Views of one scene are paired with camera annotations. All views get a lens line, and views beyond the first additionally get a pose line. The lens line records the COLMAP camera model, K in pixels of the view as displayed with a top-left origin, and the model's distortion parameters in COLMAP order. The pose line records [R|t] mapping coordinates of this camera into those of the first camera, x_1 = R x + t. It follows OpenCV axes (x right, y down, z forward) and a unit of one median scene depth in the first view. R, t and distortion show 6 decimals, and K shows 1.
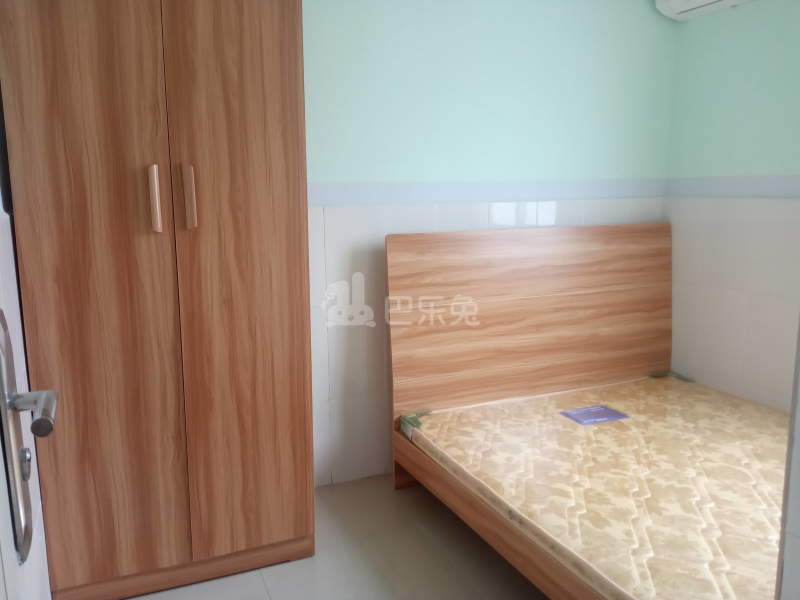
lens RADIAL K [[664.4, 0, 400.0], [0, 664.4, 300.0], [0, 0, 1]] dist [0.123821, -0.179980]
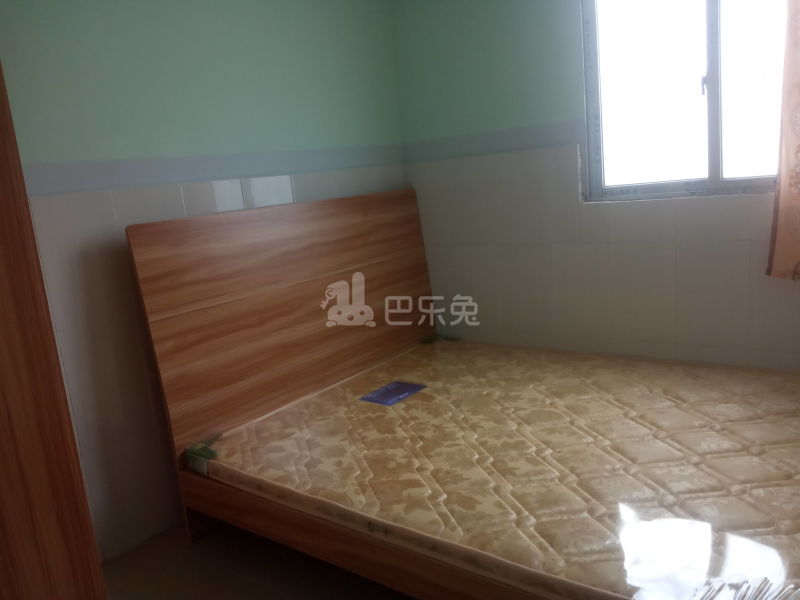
lens RADIAL K [[664.4, 0, 400.0], [0, 664.4, 300.0], [0, 0, 1]] dist [0.123821, -0.179980]
pose [[0.886332, -0.167350, 0.431753, -0.096164], [0.167498, 0.985140, 0.037994, 0.010277], [-0.431695, 0.038642, 0.901191, 0.169991]]
